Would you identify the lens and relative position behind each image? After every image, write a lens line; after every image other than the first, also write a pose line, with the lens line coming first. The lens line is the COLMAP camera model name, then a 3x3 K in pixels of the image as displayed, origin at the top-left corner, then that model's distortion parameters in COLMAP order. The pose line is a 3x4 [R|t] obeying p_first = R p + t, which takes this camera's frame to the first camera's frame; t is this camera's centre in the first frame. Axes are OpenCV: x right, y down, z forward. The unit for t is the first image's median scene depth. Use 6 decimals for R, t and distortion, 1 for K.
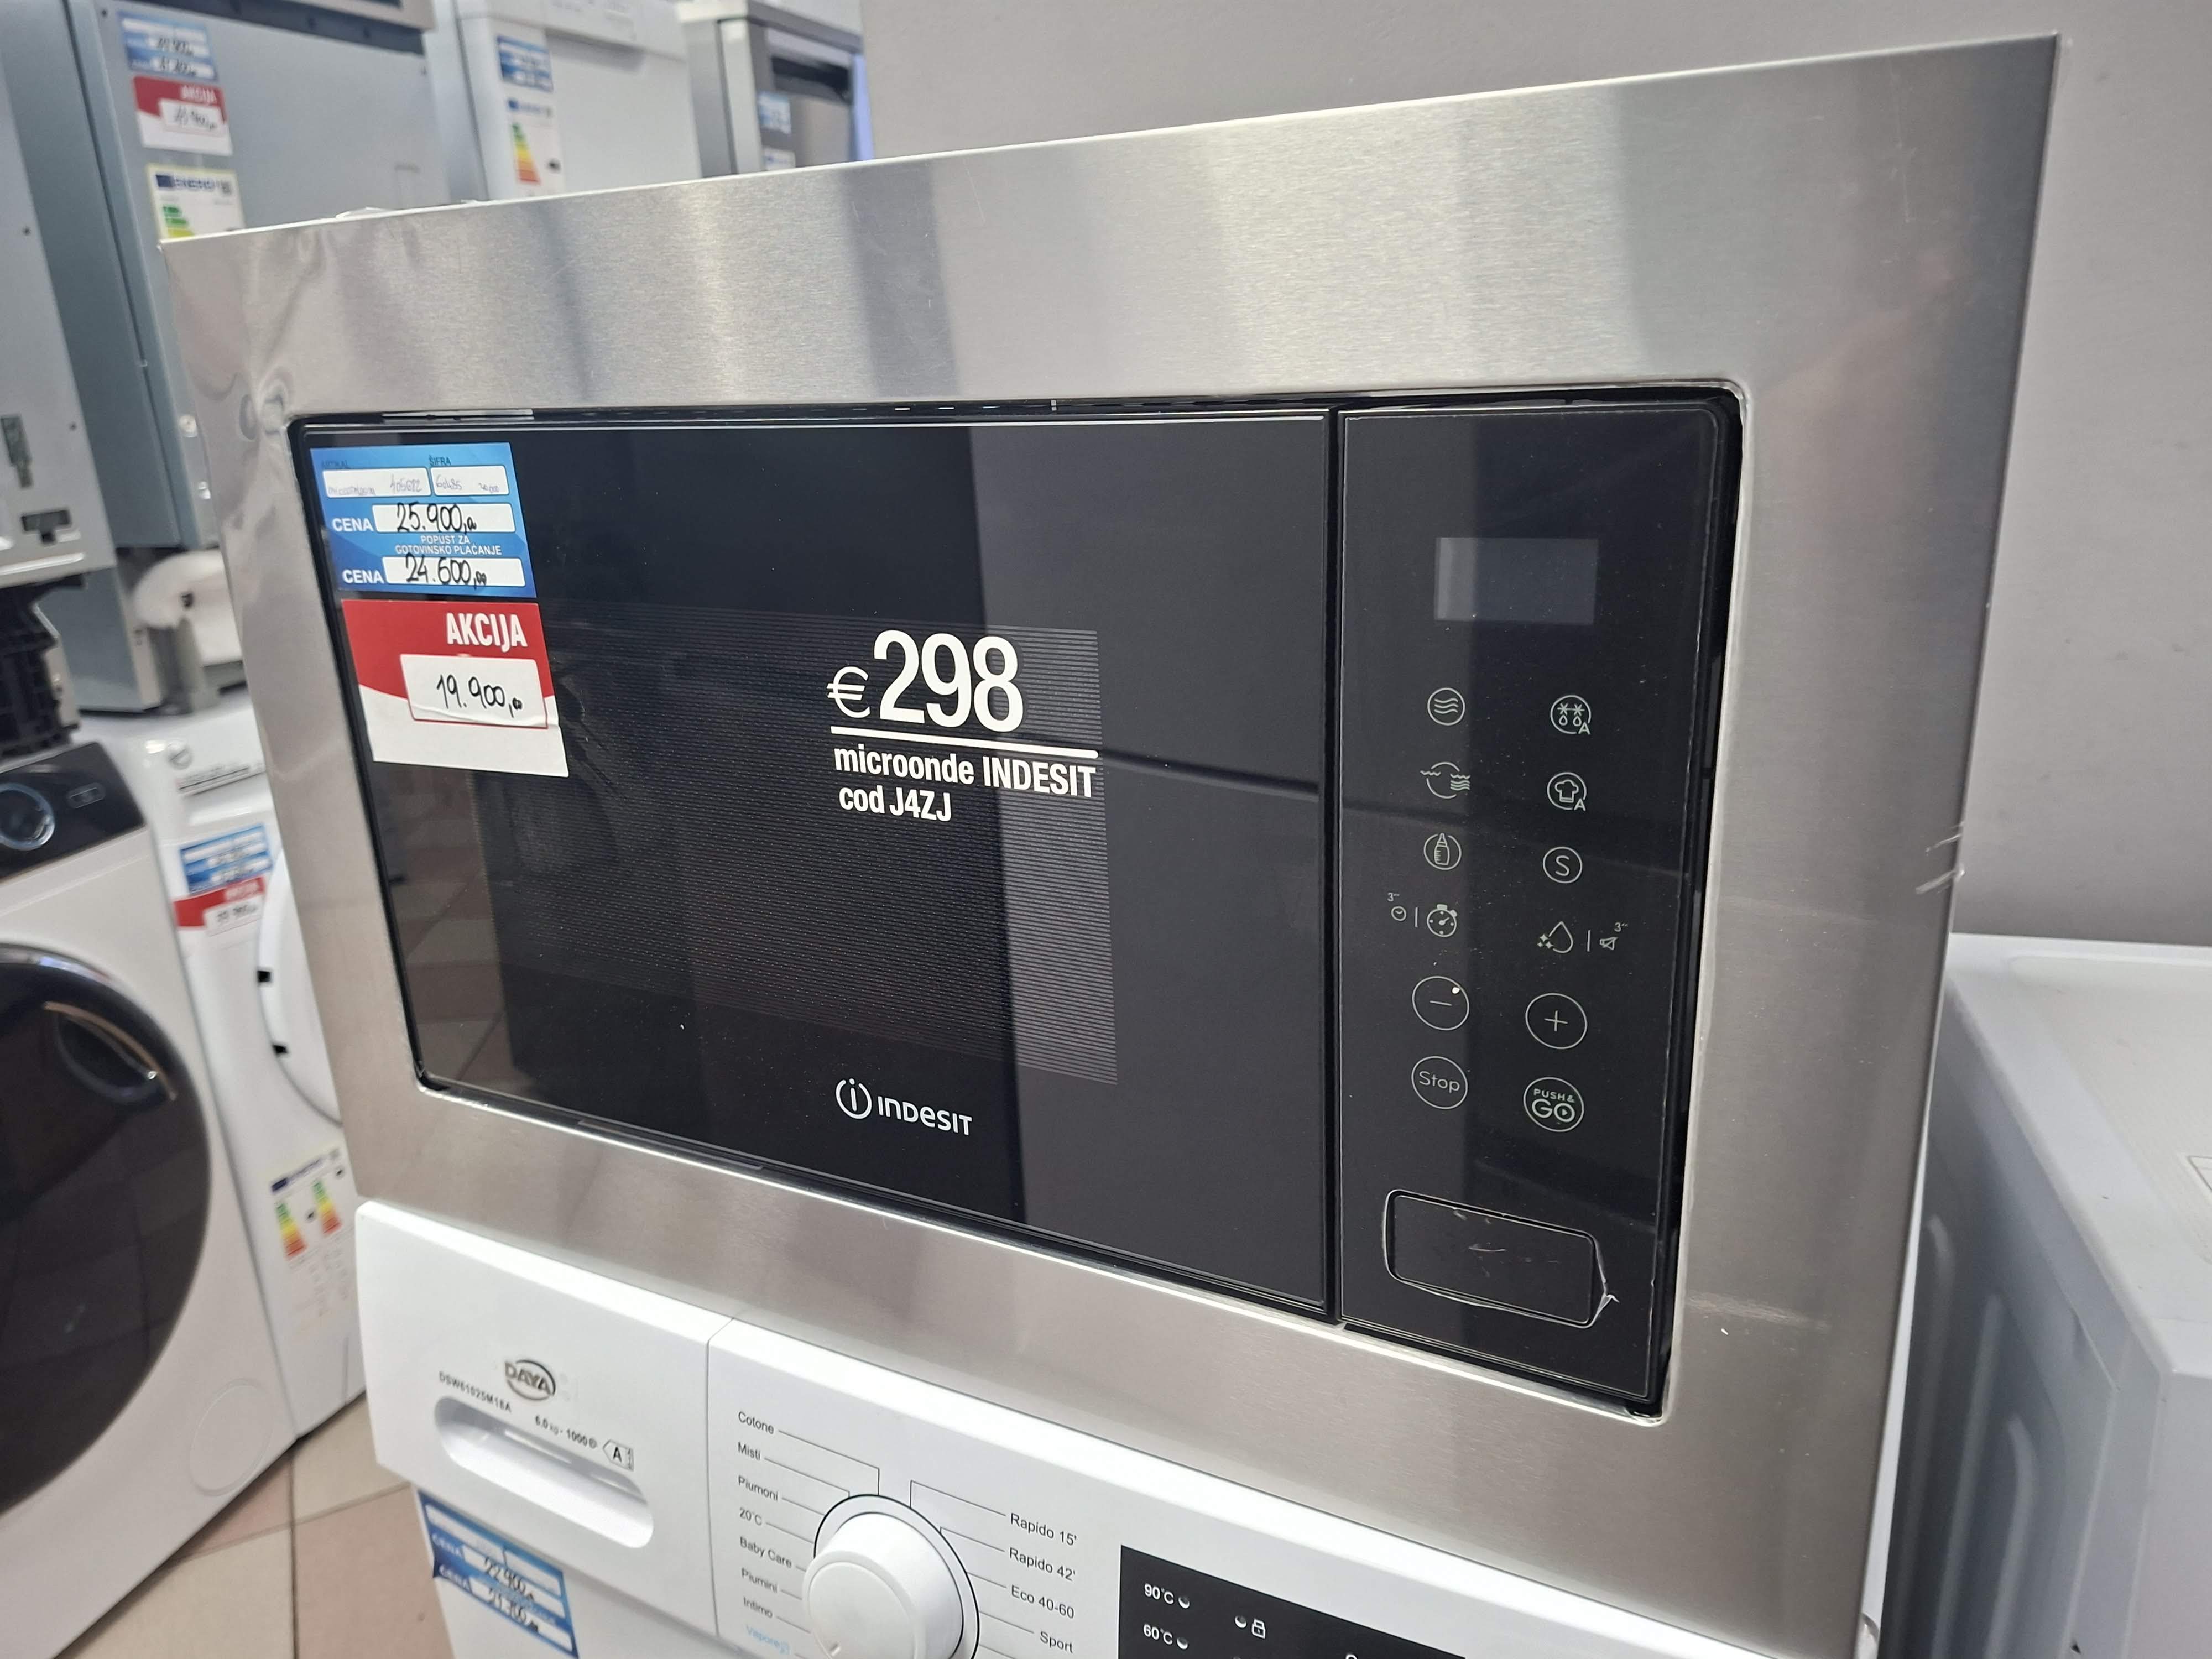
lens RADIAL K [[1575.7, 0, 1105.5], [0, 1575.7, 840.2], [0, 0, 1]] dist [0.050783, -0.046818]
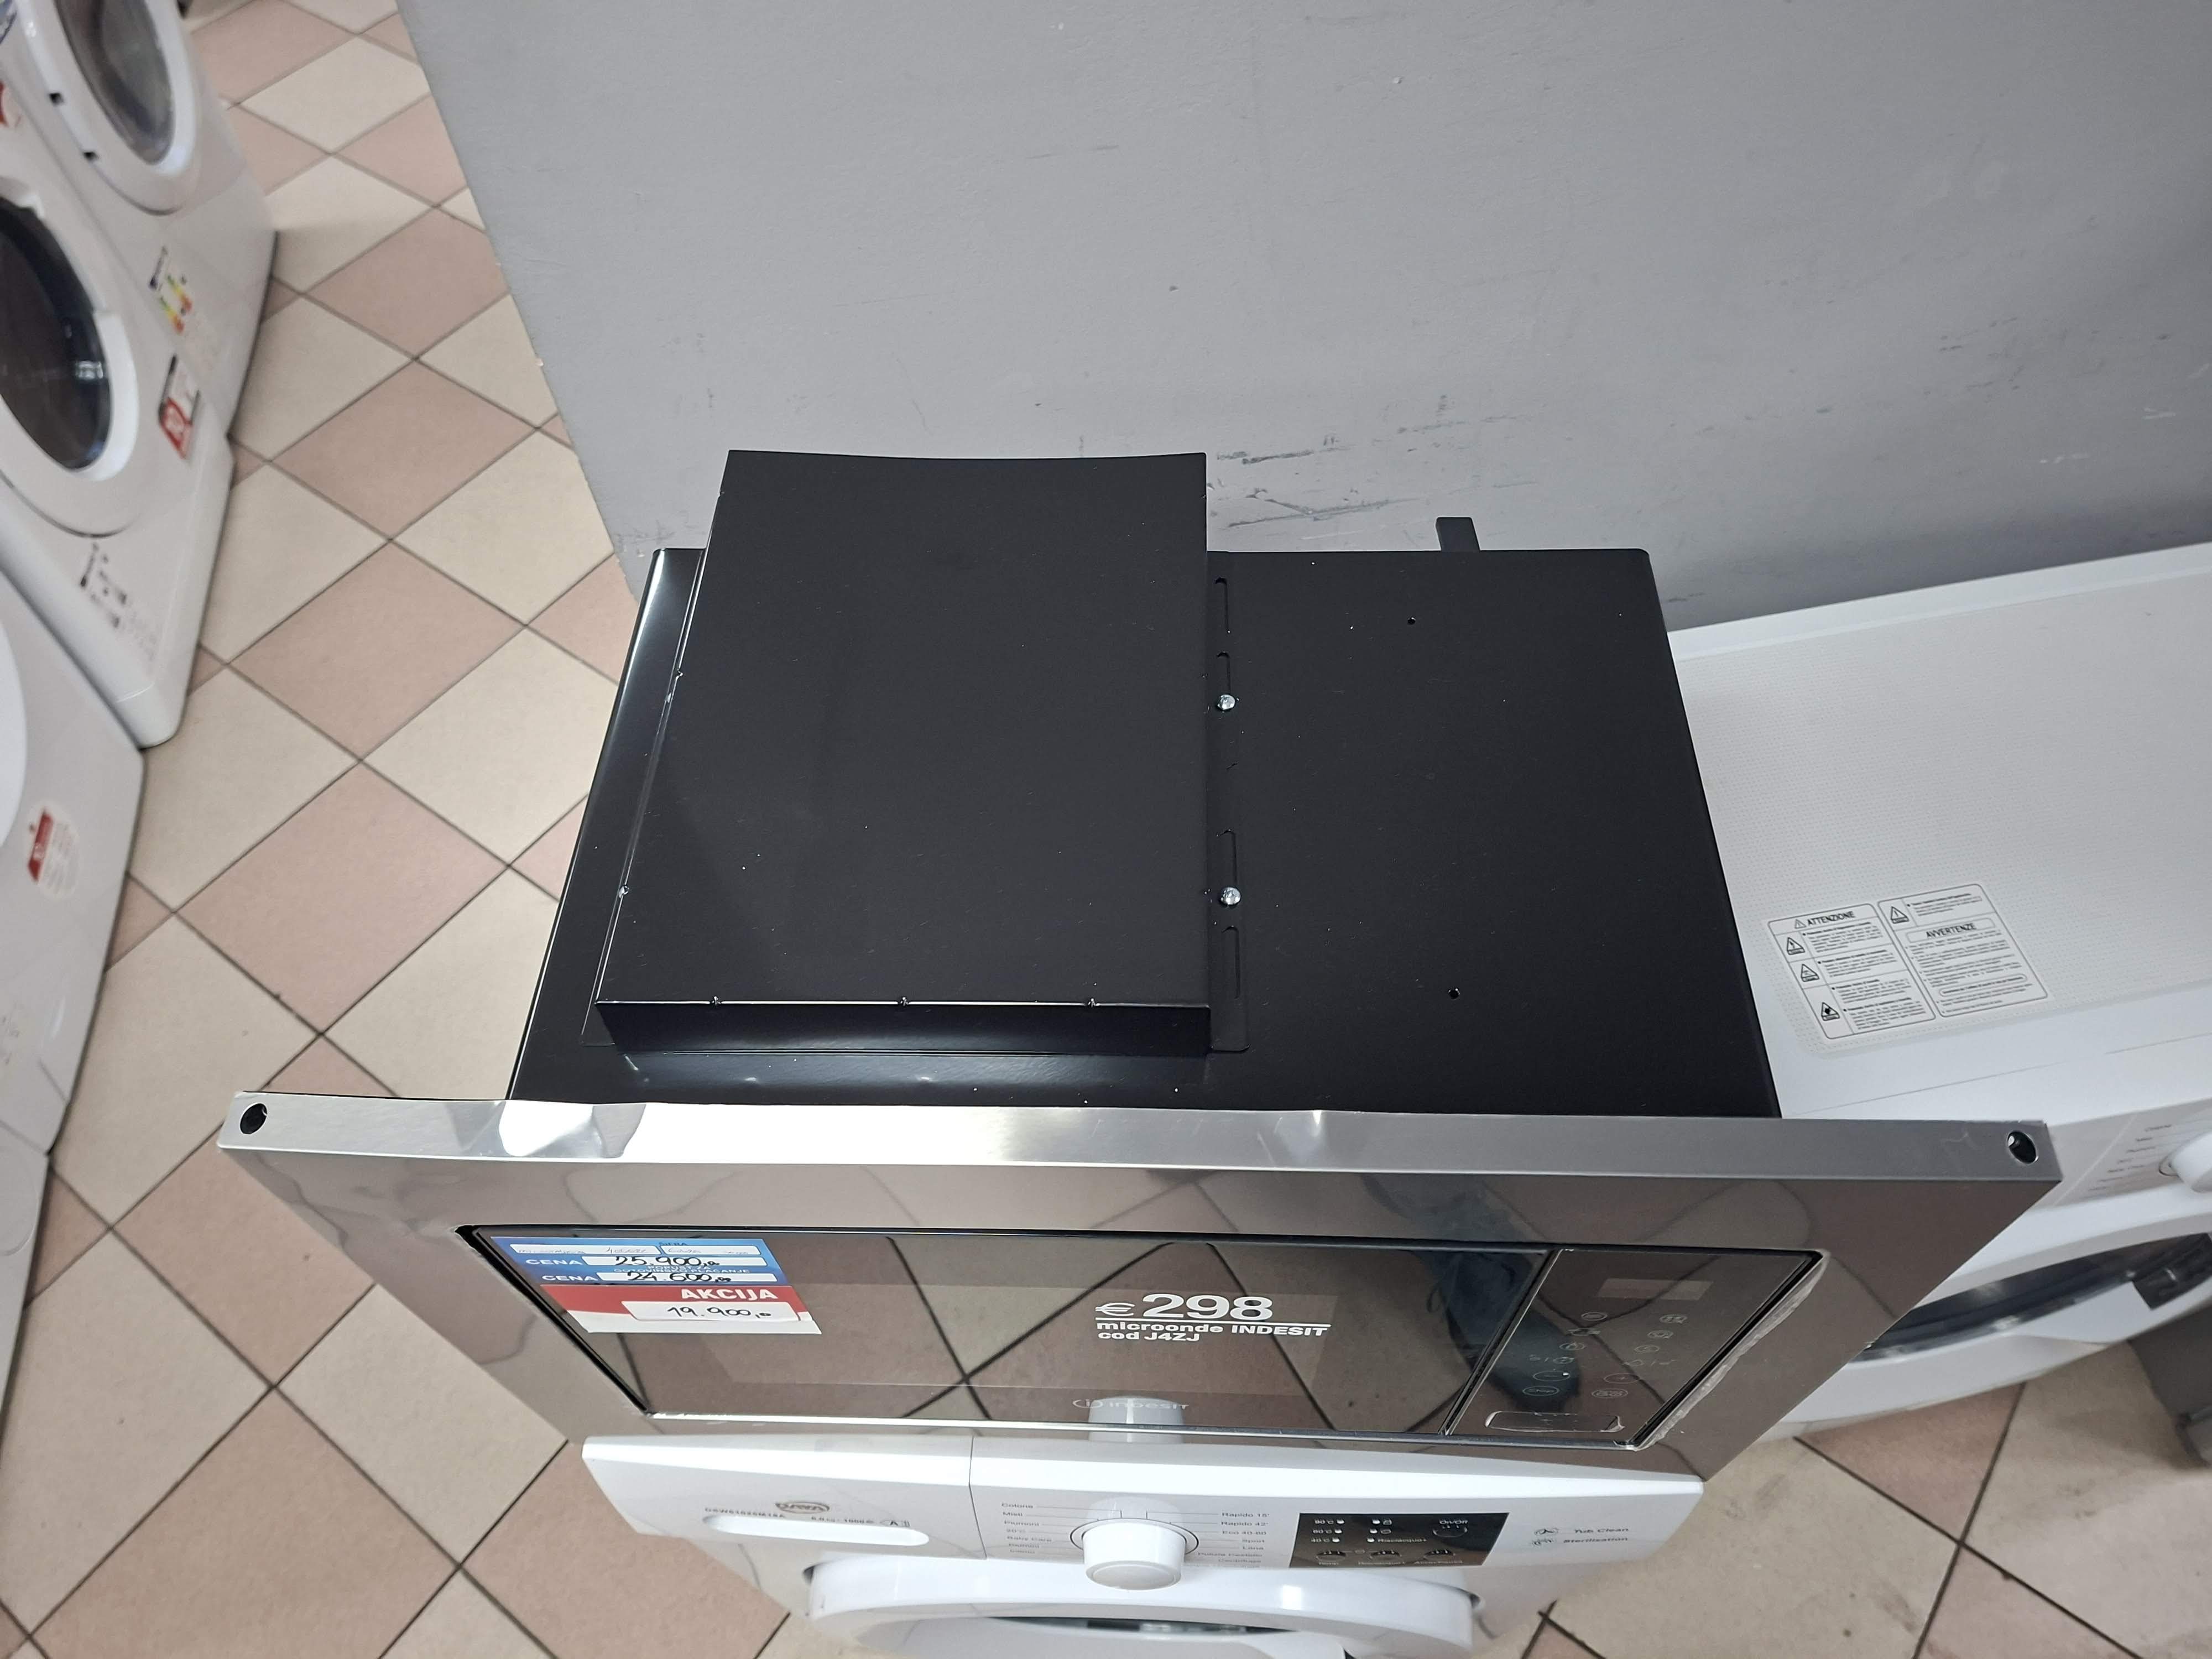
lens RADIAL K [[1575.7, 0, 1112.0], [0, 1575.7, 827.0], [0, 0, 1]] dist [0.050783, -0.046818]
pose [[0.896121, -0.349820, 0.273118, -0.354641], [0.118740, 0.781939, 0.611942, -1.116790], [-0.427631, -0.515944, 0.742249, 0.217075]]
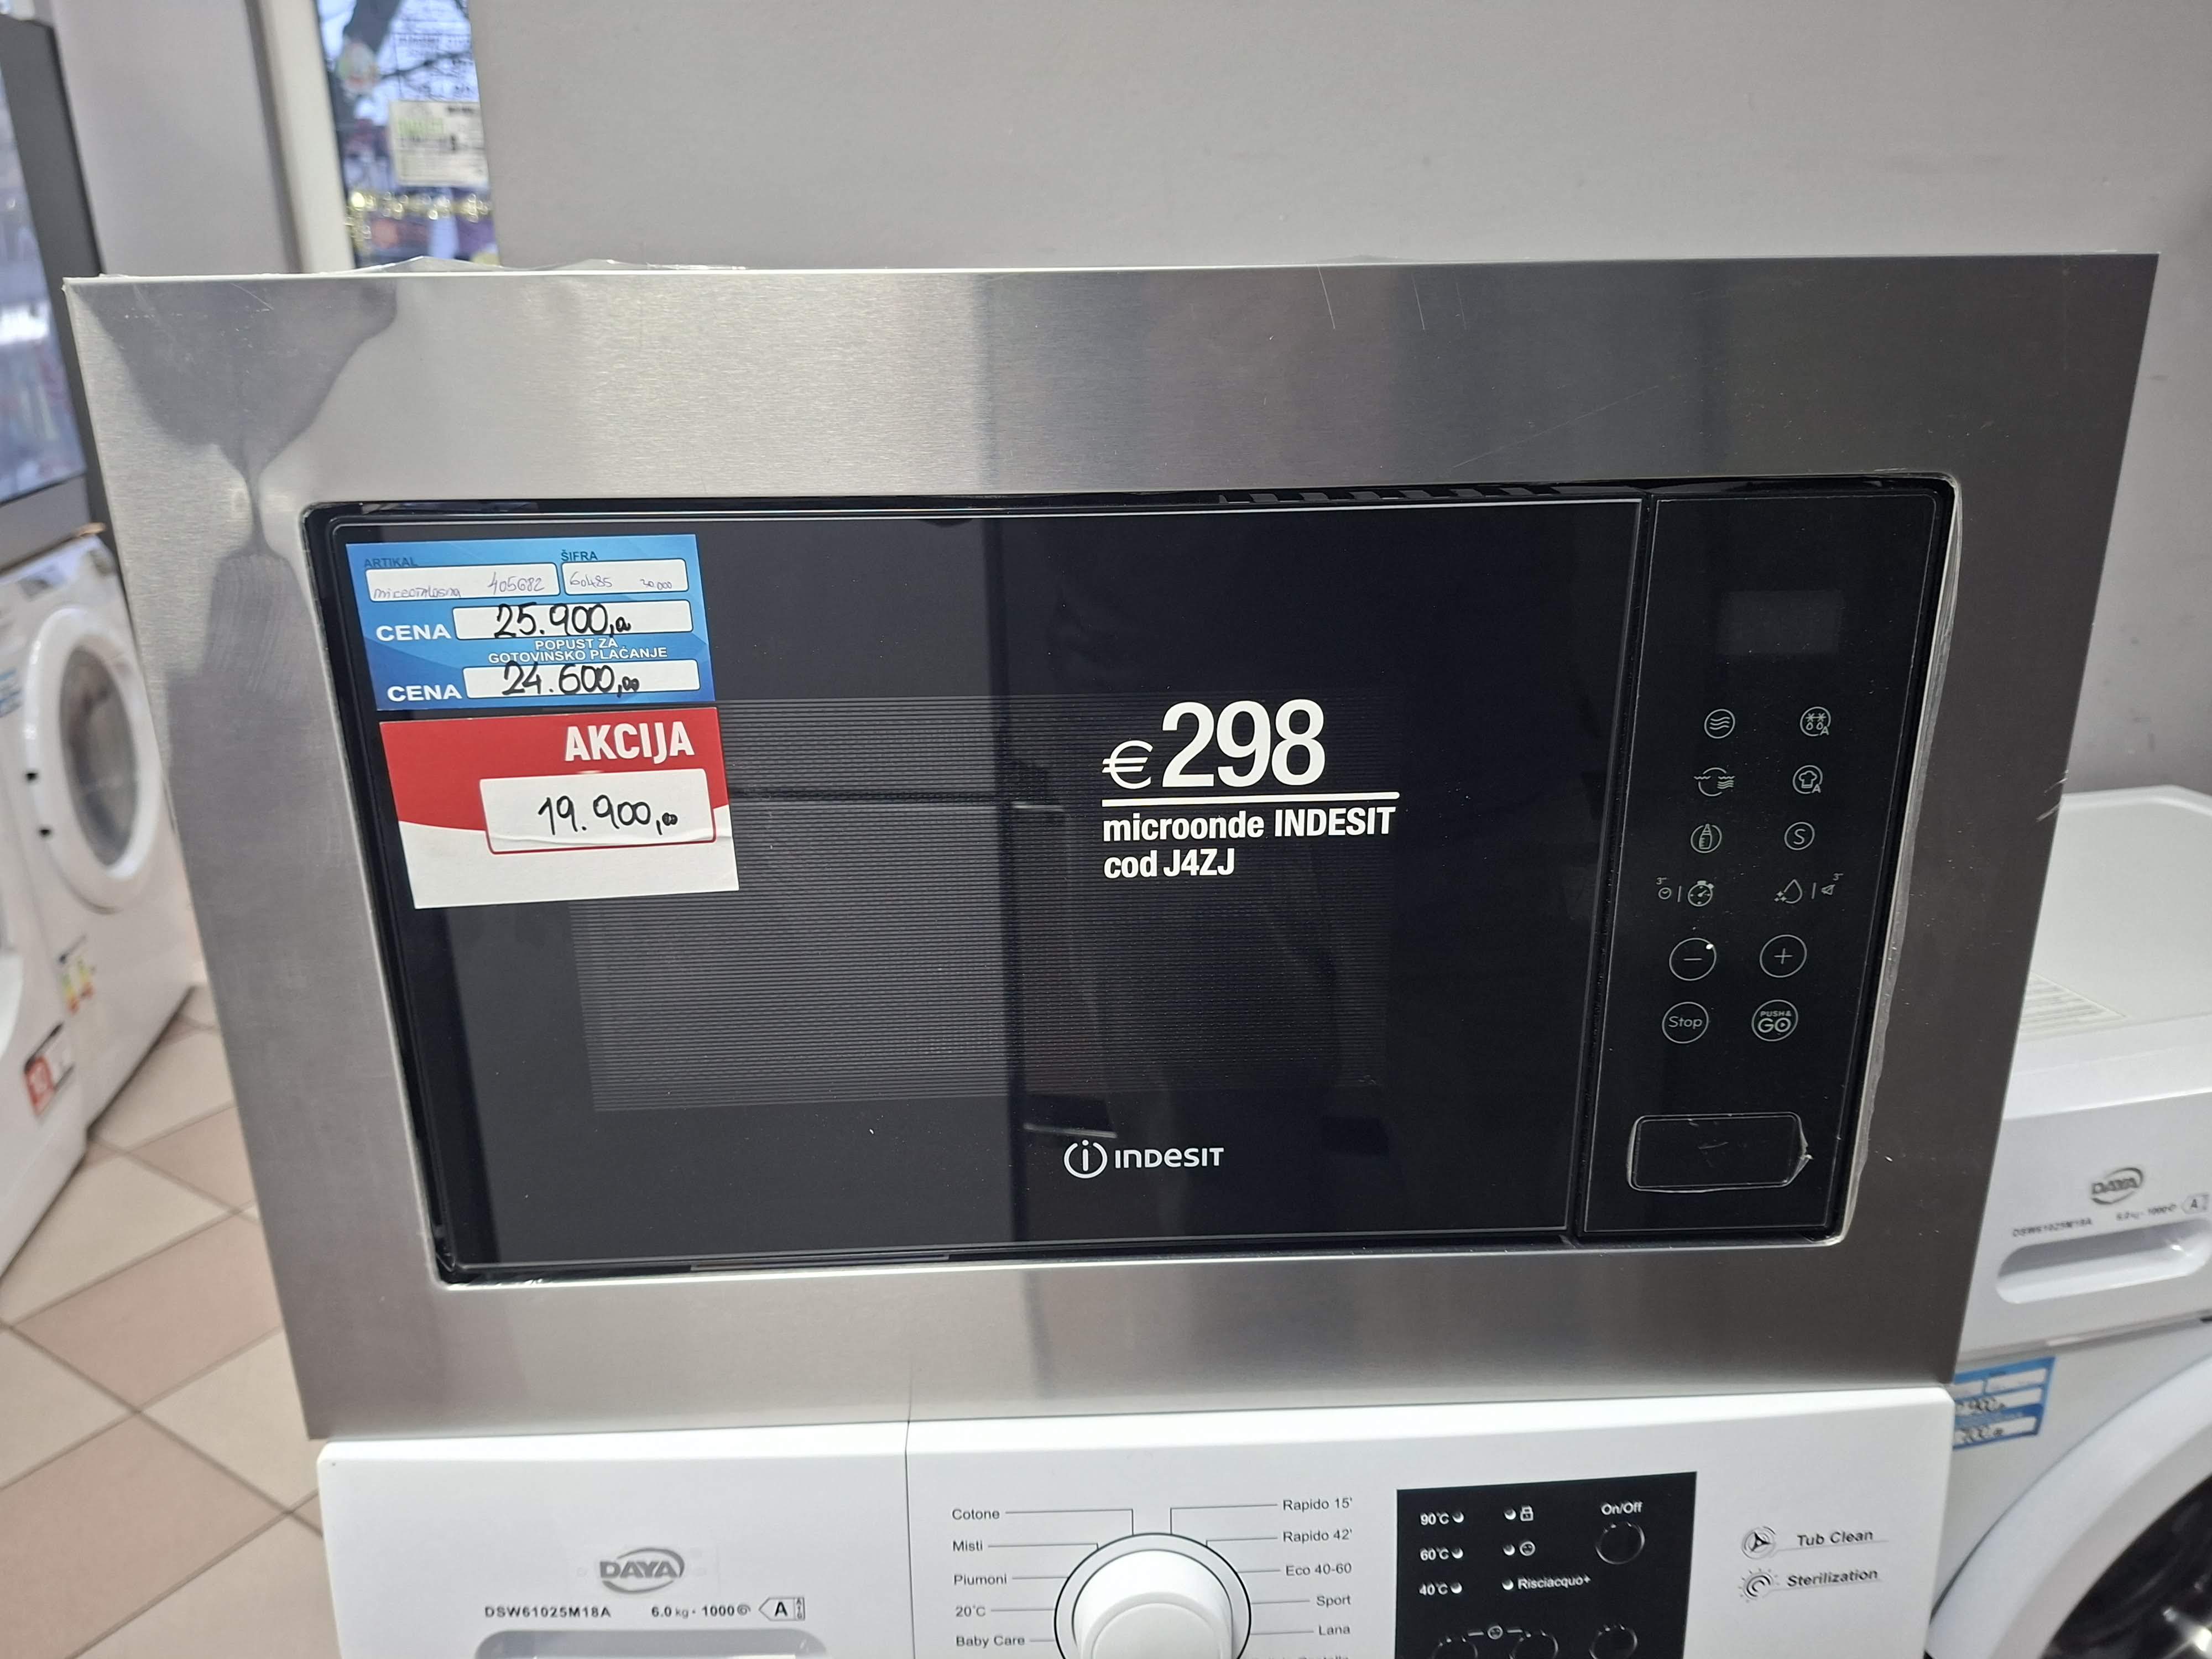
lens RADIAL K [[1575.7, 0, 1100.2], [0, 1575.7, 830.7], [0, 0, 1]] dist [0.050783, -0.046818]
pose [[0.861074, -0.134811, 0.490284, -0.635750], [0.131961, 0.990424, 0.040571, -0.088195], [-0.491059, 0.029763, 0.870618, 0.106458]]
